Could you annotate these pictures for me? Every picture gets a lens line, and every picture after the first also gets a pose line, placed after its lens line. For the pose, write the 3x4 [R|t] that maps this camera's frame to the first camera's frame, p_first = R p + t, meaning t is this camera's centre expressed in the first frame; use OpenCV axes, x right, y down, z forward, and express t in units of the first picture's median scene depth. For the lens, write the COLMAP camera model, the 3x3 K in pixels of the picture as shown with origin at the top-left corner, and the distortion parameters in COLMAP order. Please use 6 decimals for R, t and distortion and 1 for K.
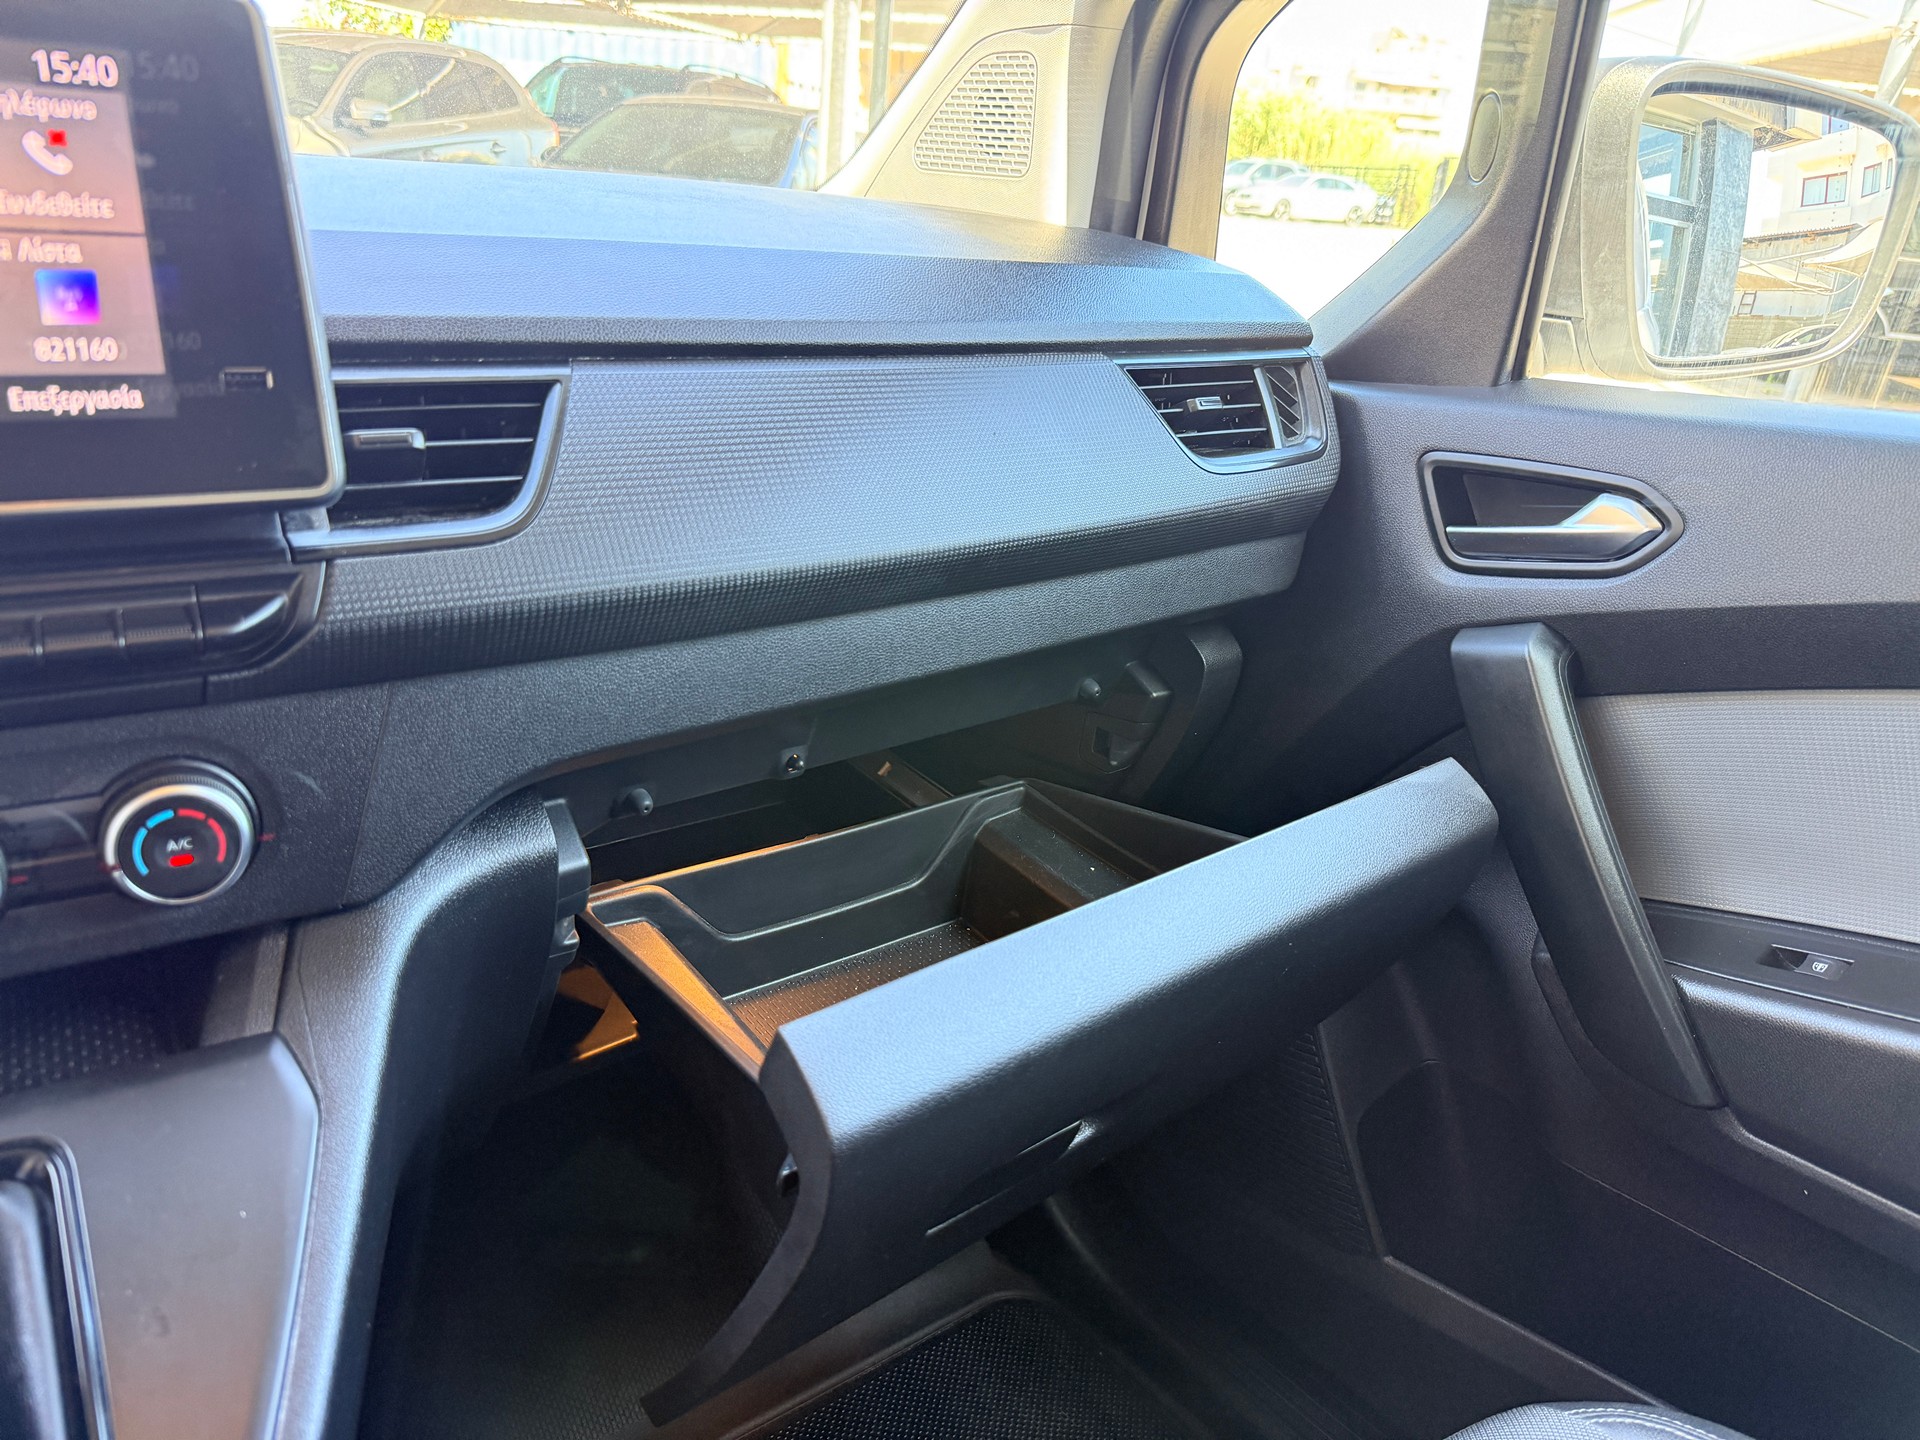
lens RADIAL K [[1362.5, 0, 963.9], [0, 1362.5, 703.1], [0, 0, 1]] dist [0.031917, -0.040538]
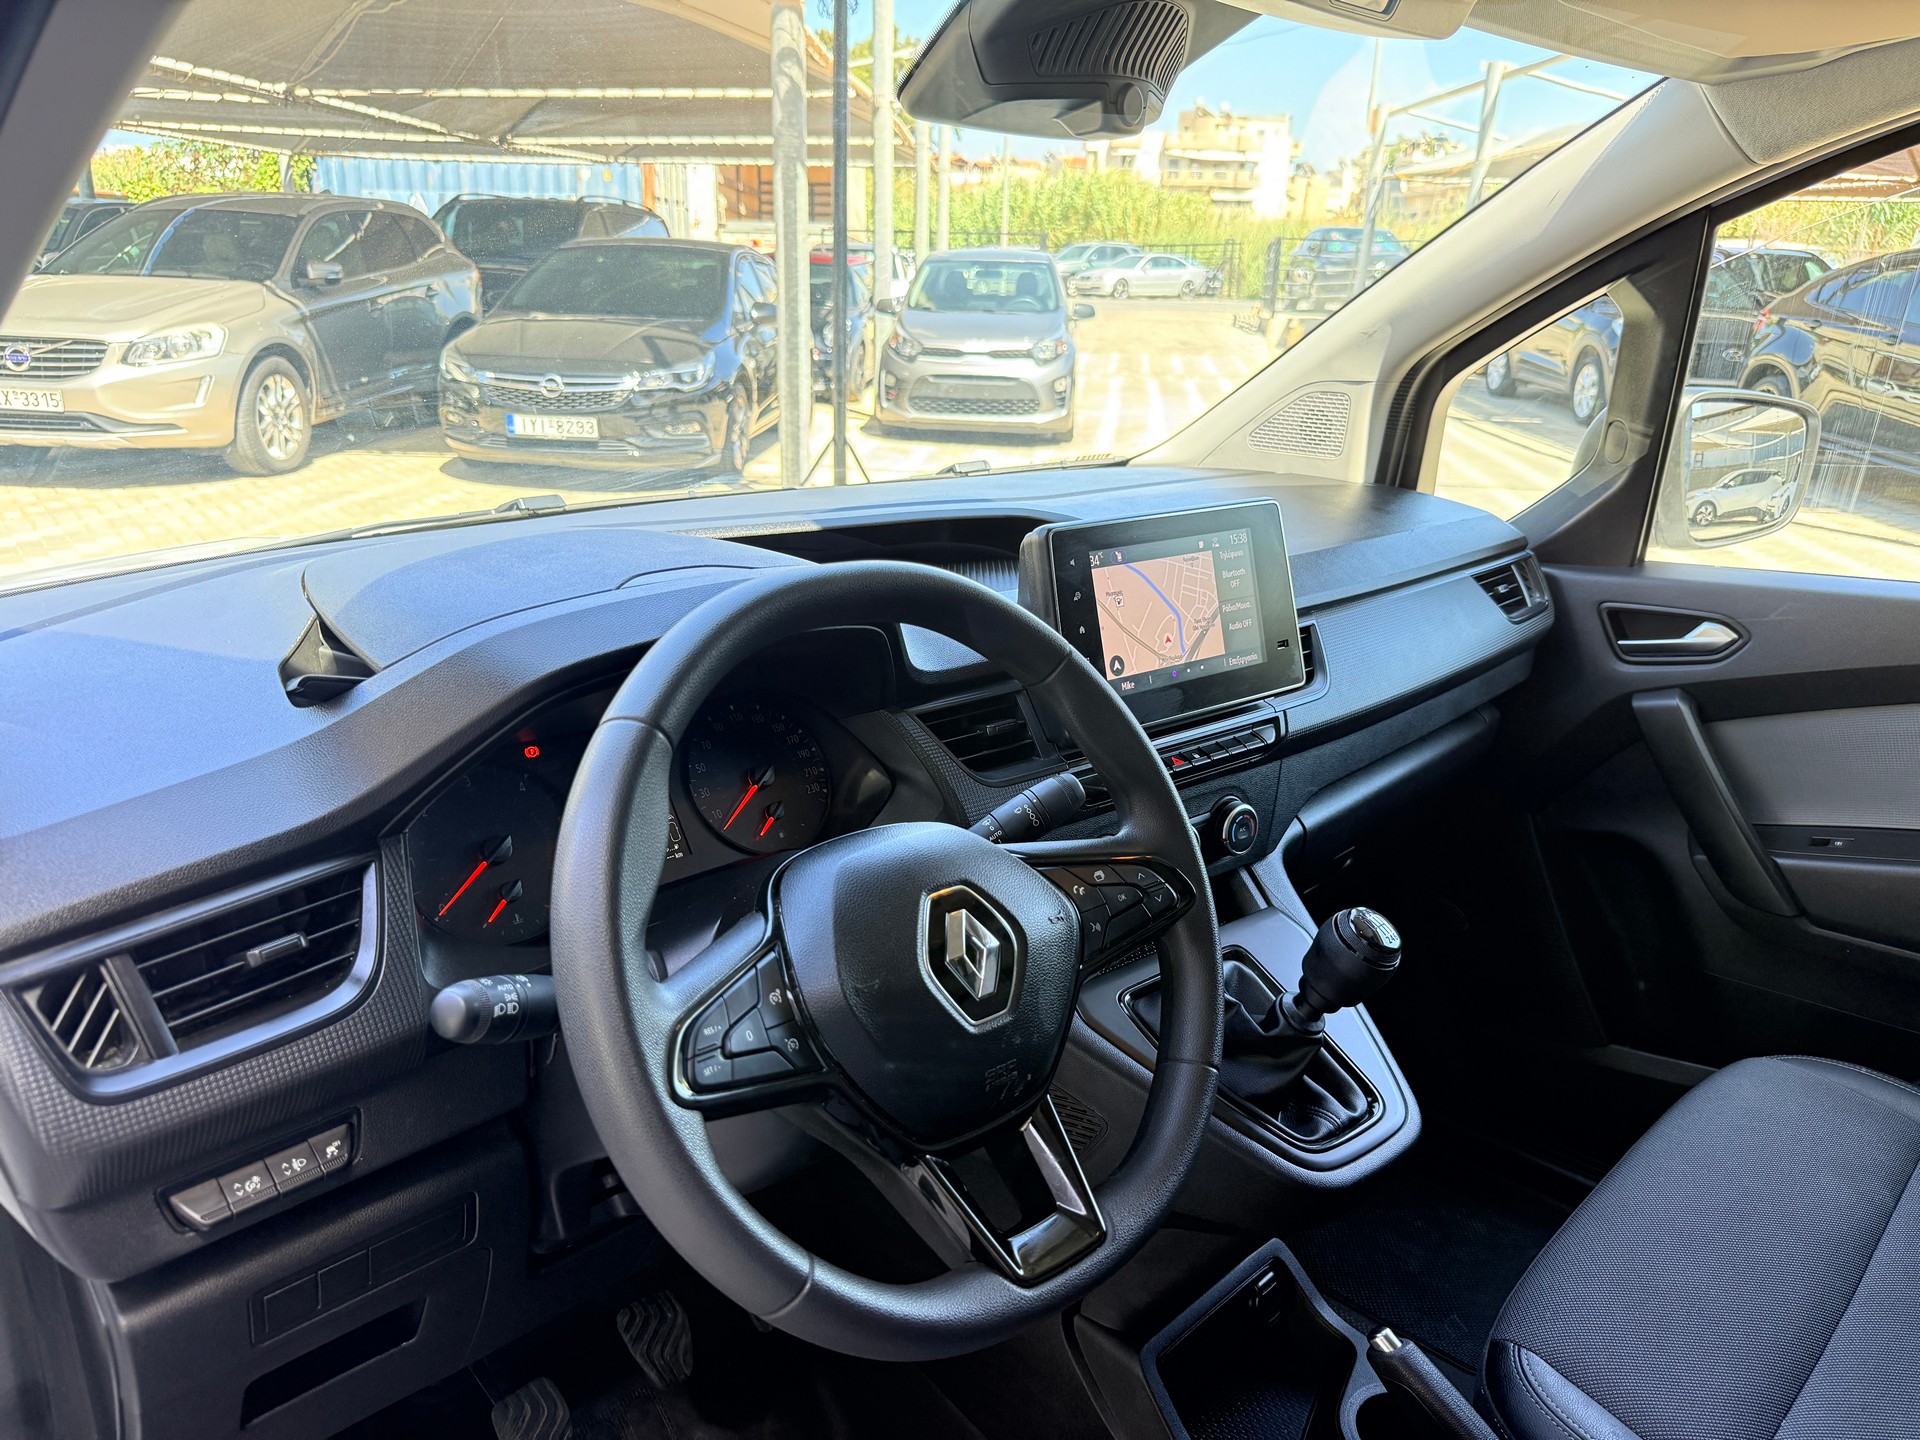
lens RADIAL K [[1362.5, 0, 952.9], [0, 1362.5, 721.0], [0, 0, 1]] dist [0.031917, -0.040538]
pose [[0.992588, -0.082073, 0.089627, -0.100798], [0.085786, 0.995574, -0.038384, -0.003309], [-0.086080, 0.045788, 0.995236, -0.110314]]
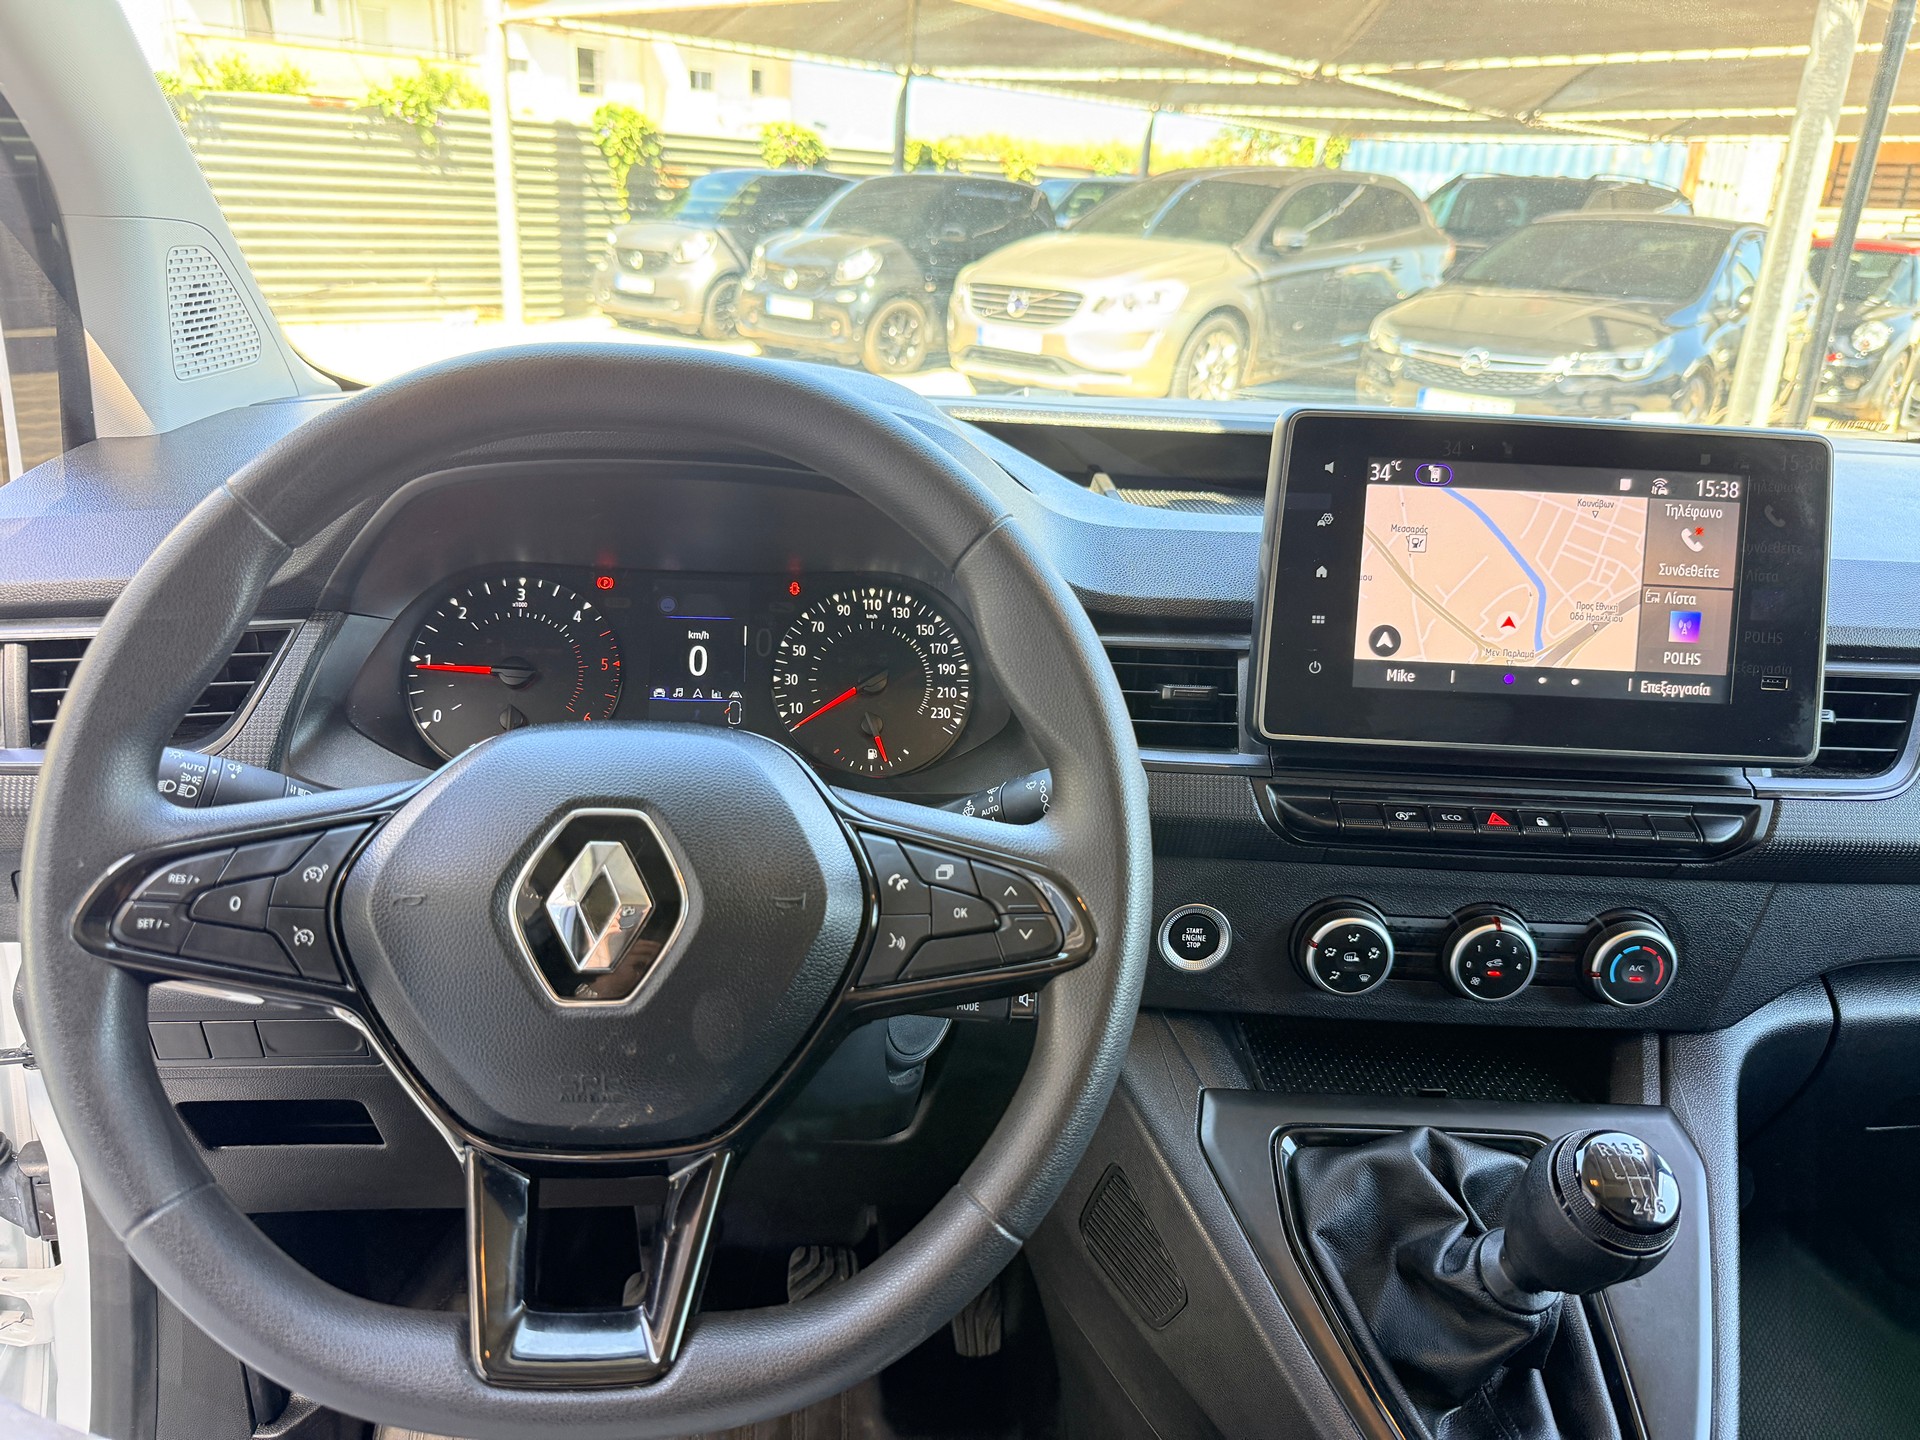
lens RADIAL K [[1362.5, 0, 978.4], [0, 1362.5, 709.4], [0, 0, 1]] dist [0.031917, -0.040538]
pose [[0.847120, 0.150091, -0.509764, -0.035760], [-0.179658, 0.983689, -0.008923, -0.002605], [0.500110, 0.099142, 0.860268, -0.053866]]
